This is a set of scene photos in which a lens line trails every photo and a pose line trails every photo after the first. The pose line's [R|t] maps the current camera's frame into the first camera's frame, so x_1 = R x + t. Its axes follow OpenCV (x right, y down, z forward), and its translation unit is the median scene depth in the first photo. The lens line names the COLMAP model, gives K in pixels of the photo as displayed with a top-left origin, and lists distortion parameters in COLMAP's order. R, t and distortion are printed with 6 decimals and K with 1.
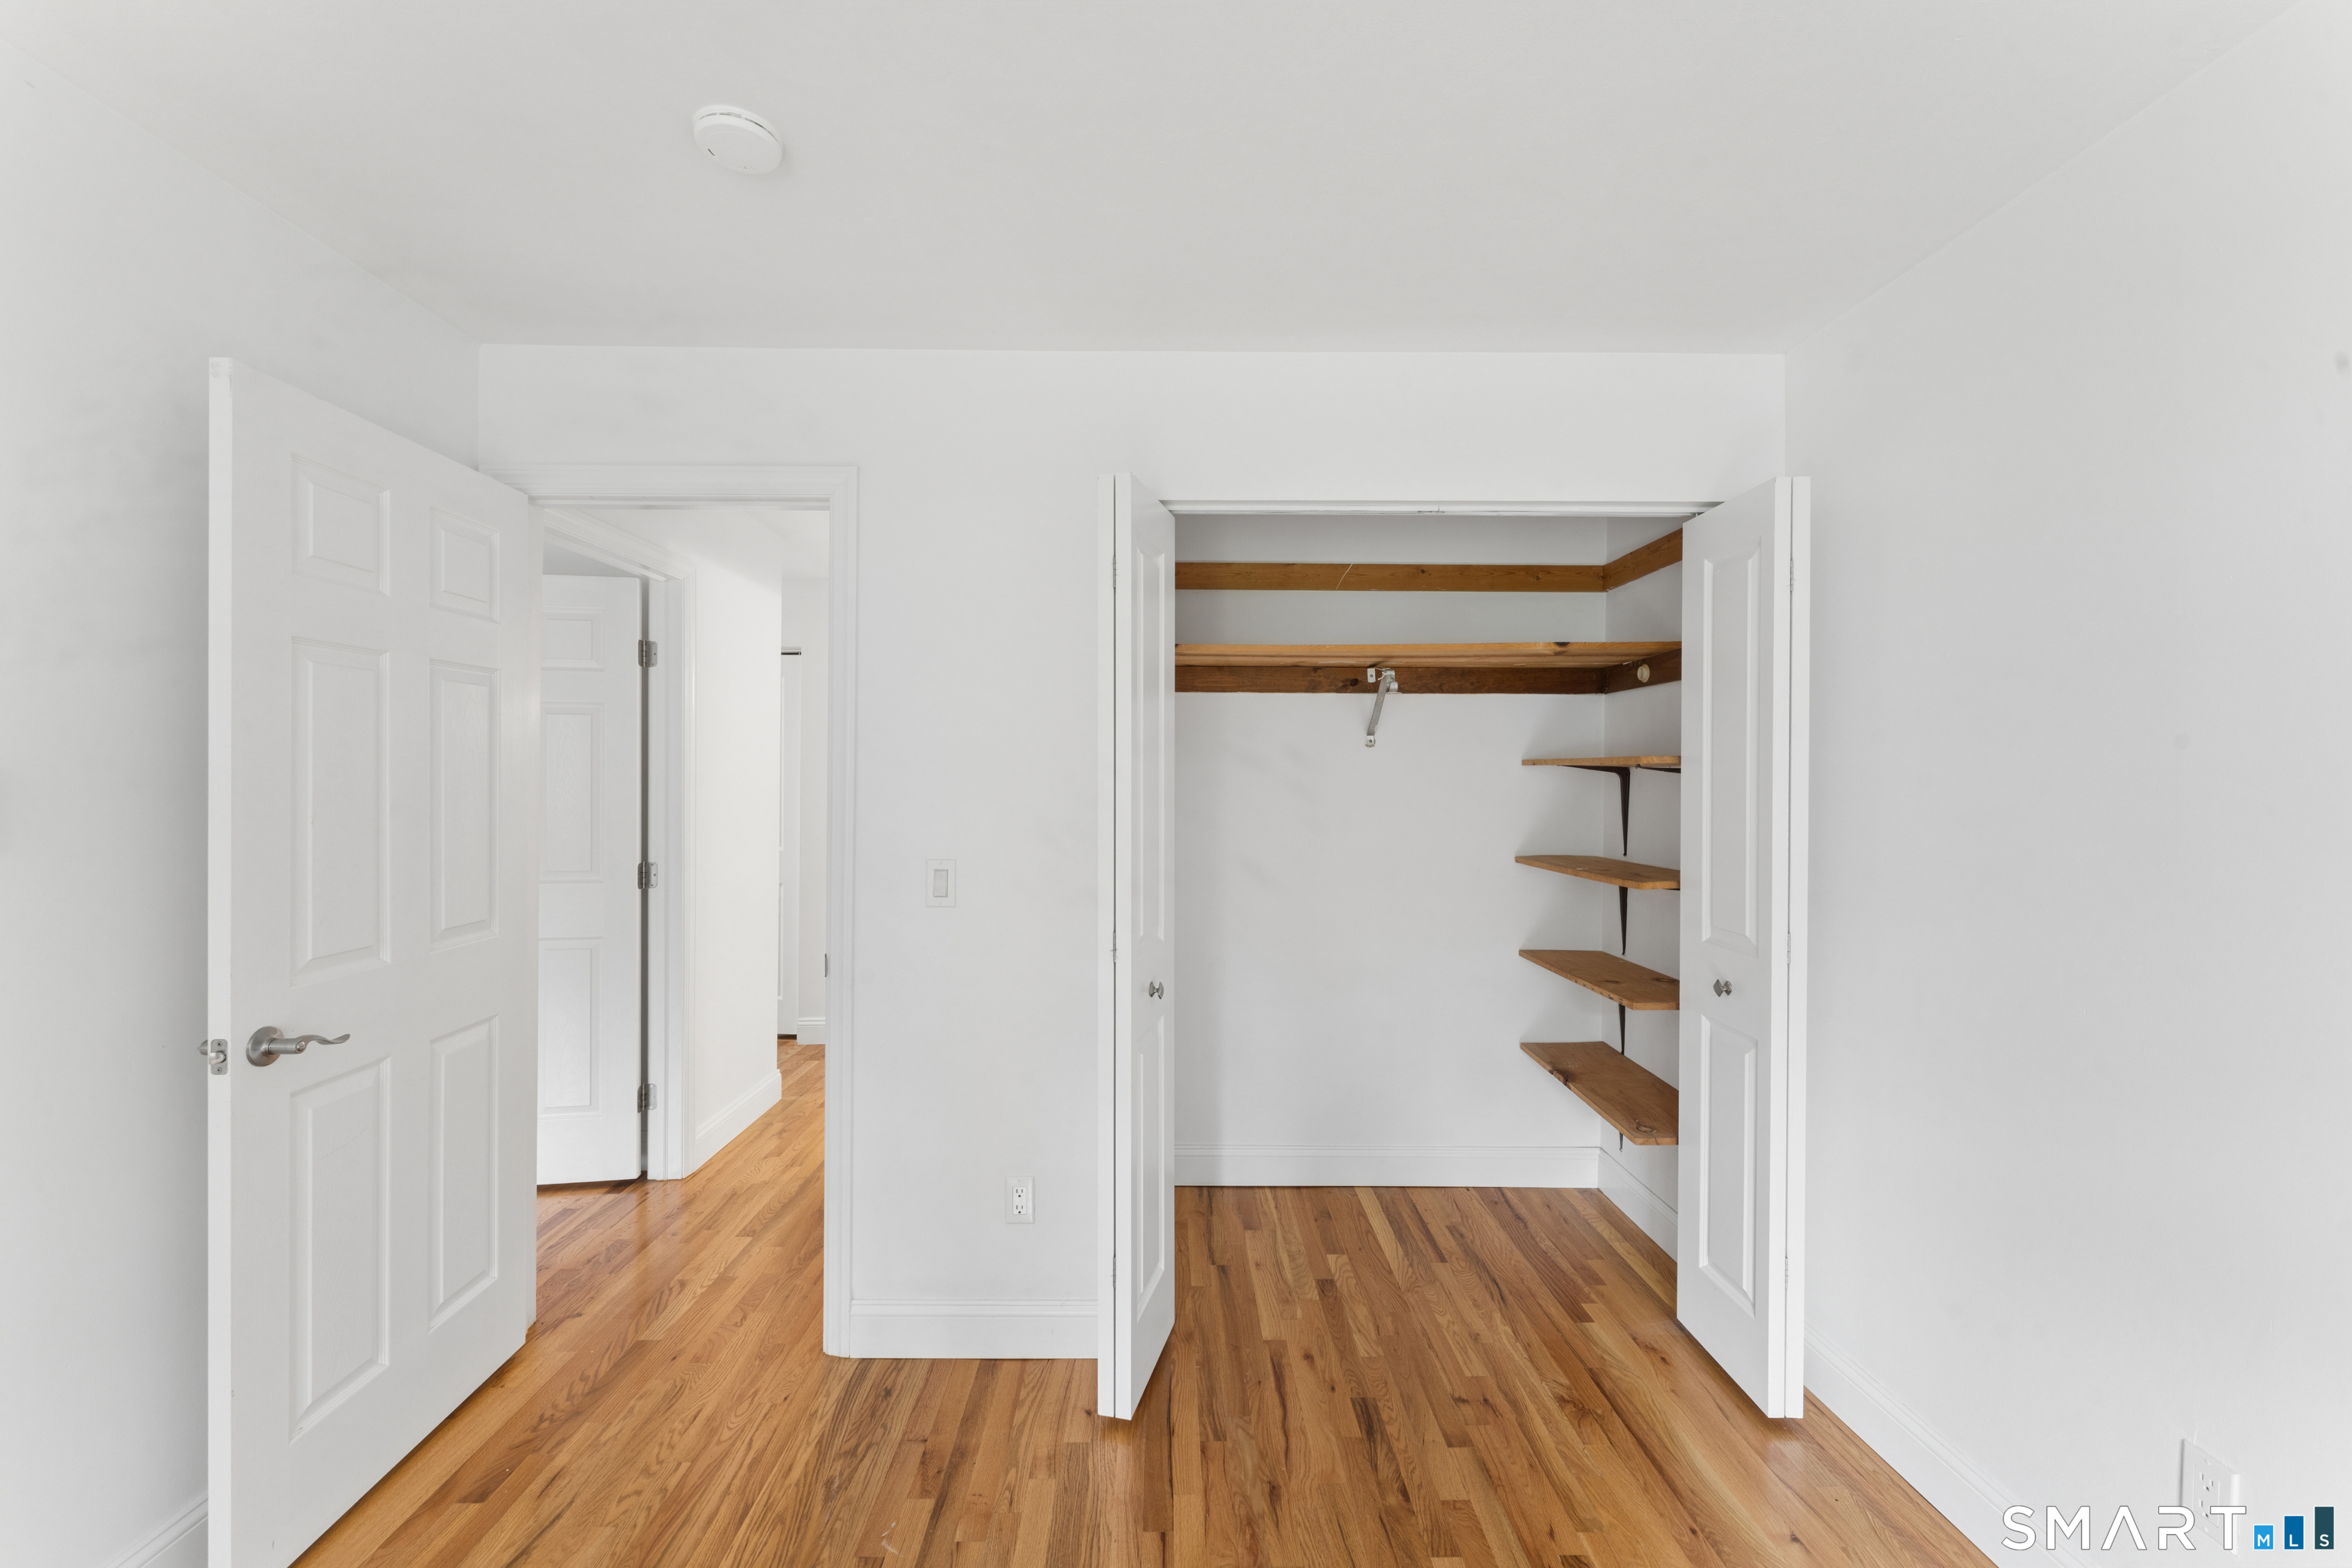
lens RADIAL K [[946.6, 0, 1172.2], [0, 946.6, 777.1], [0, 0, 1]] dist [-0.003002, -0.000119]
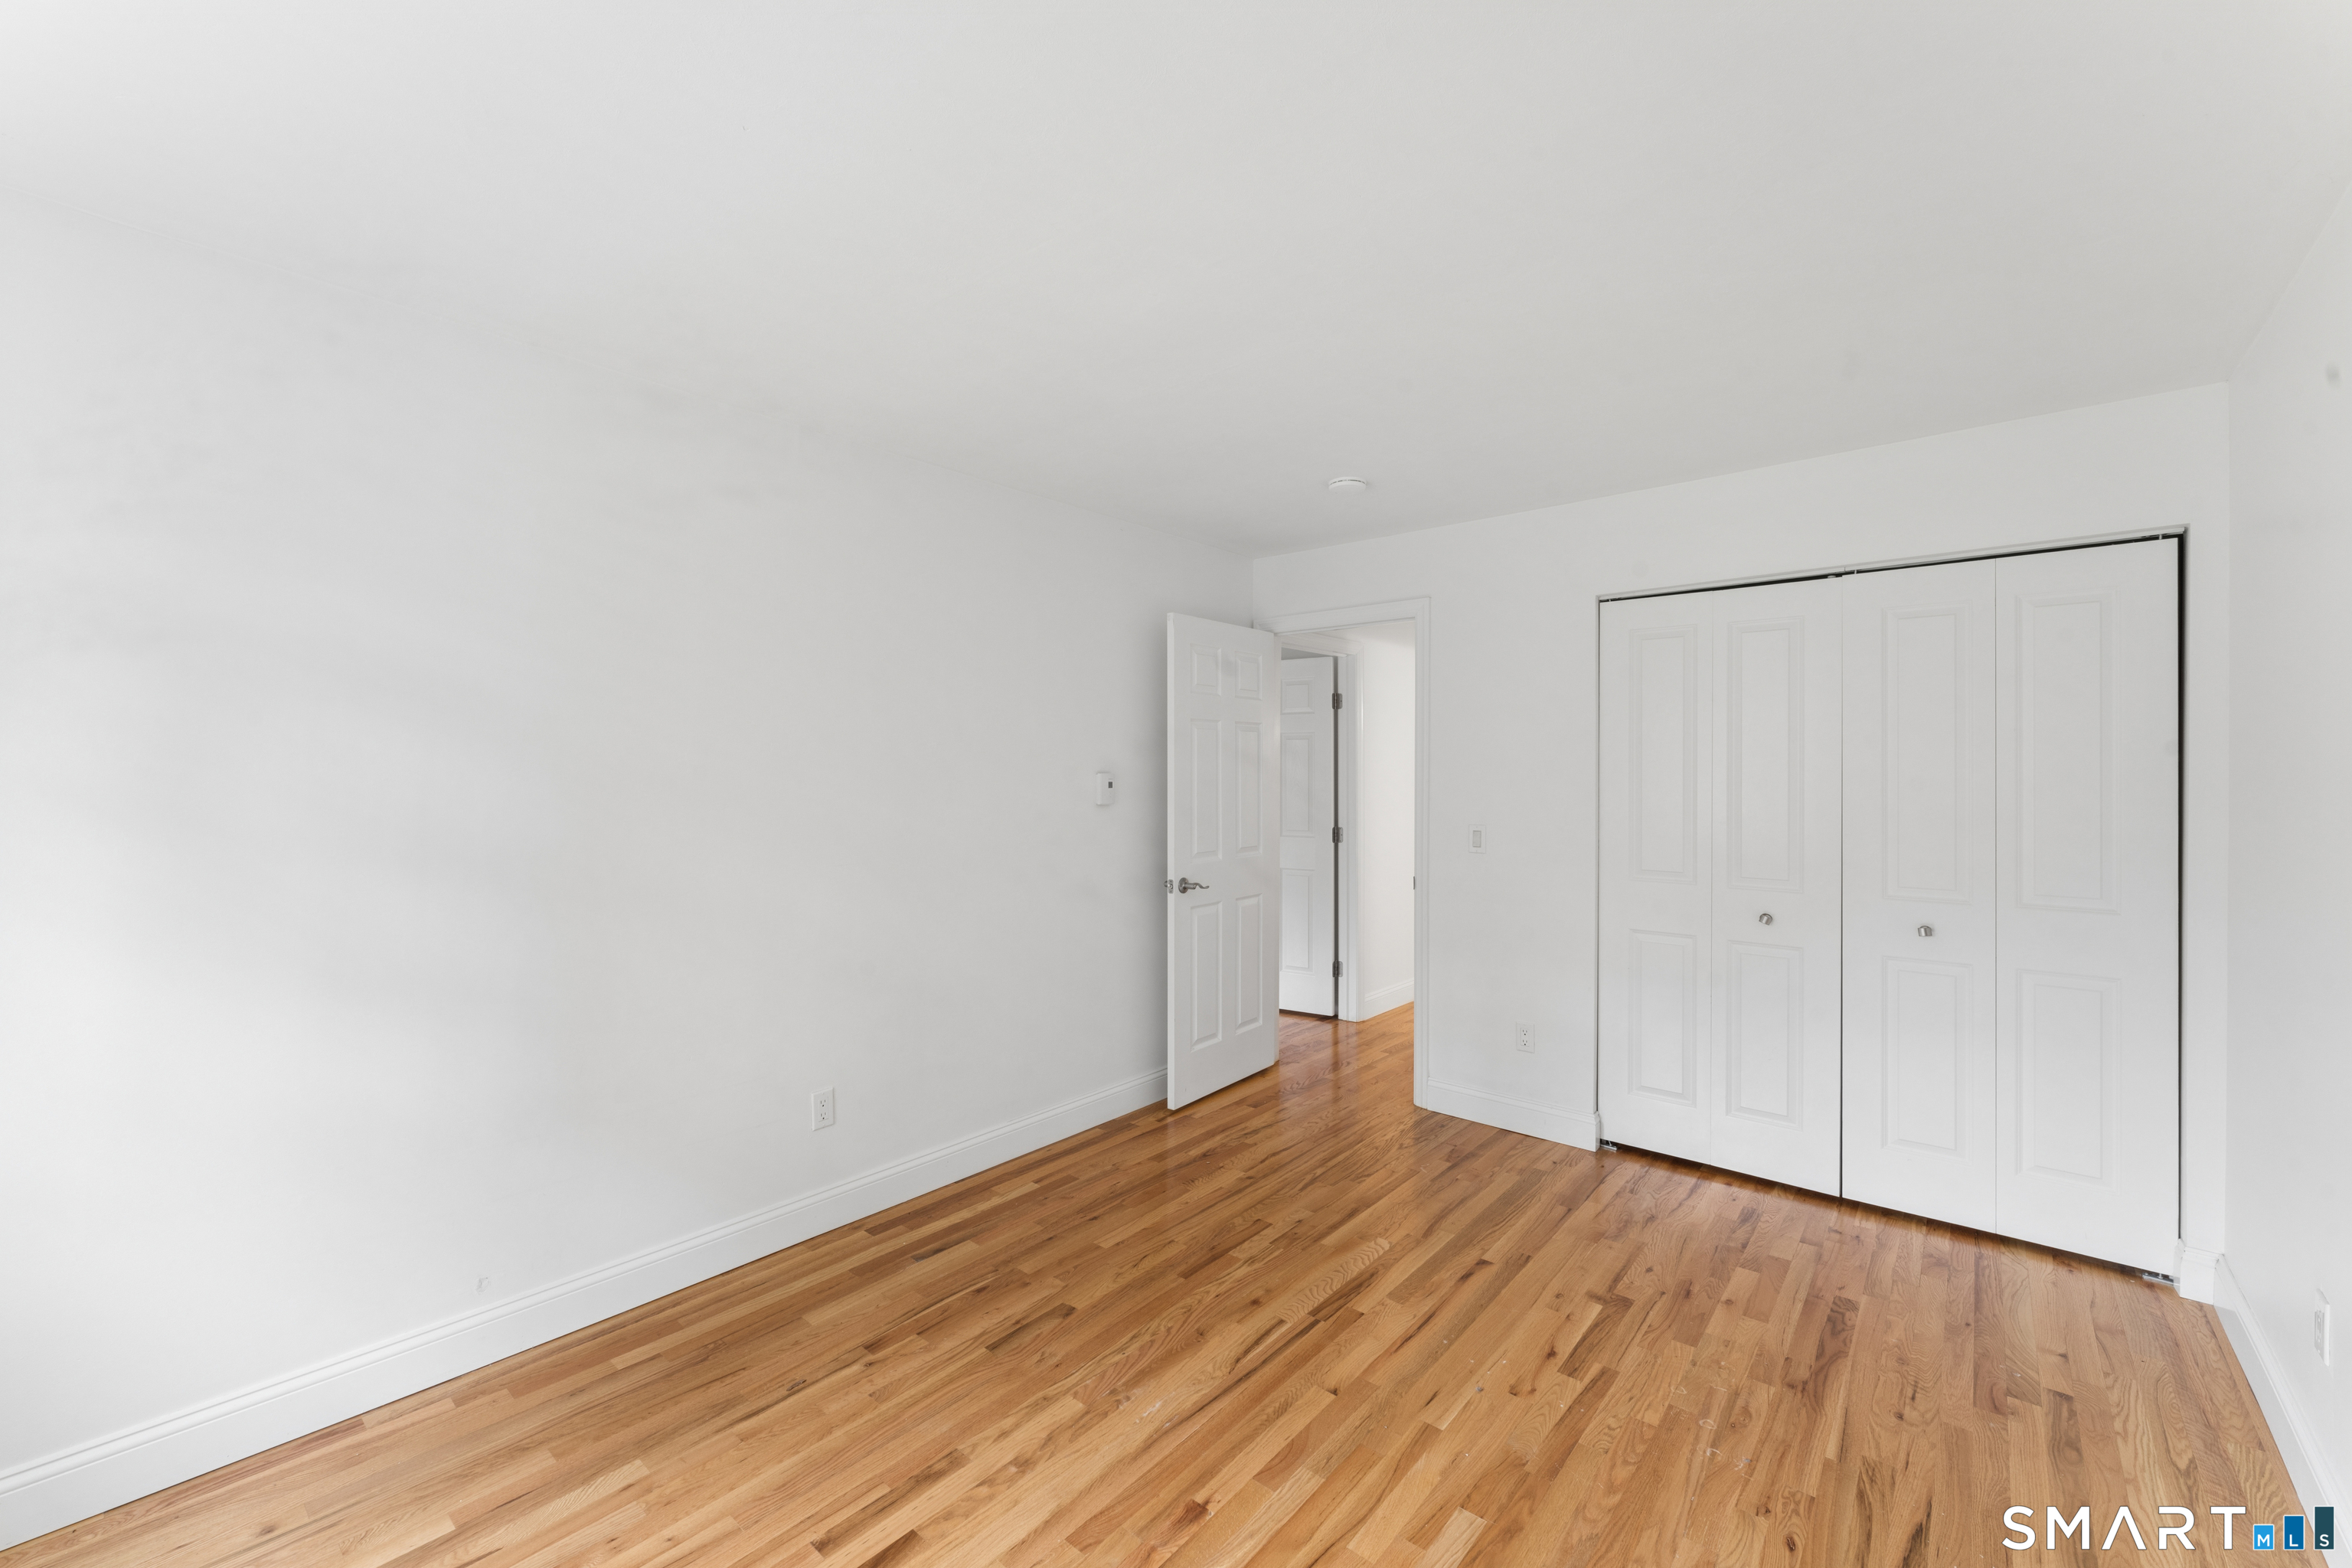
lens RADIAL K [[946.6, 0, 1172.2], [0, 946.6, 777.1], [0, 0, 1]] dist [-0.003002, -0.000119]
pose [[0.749355, -0.001149, -0.662168, 0.465499], [0.003410, 0.999992, 0.002124, -0.002931], [0.662160, -0.003850, 0.749353, -0.619429]]
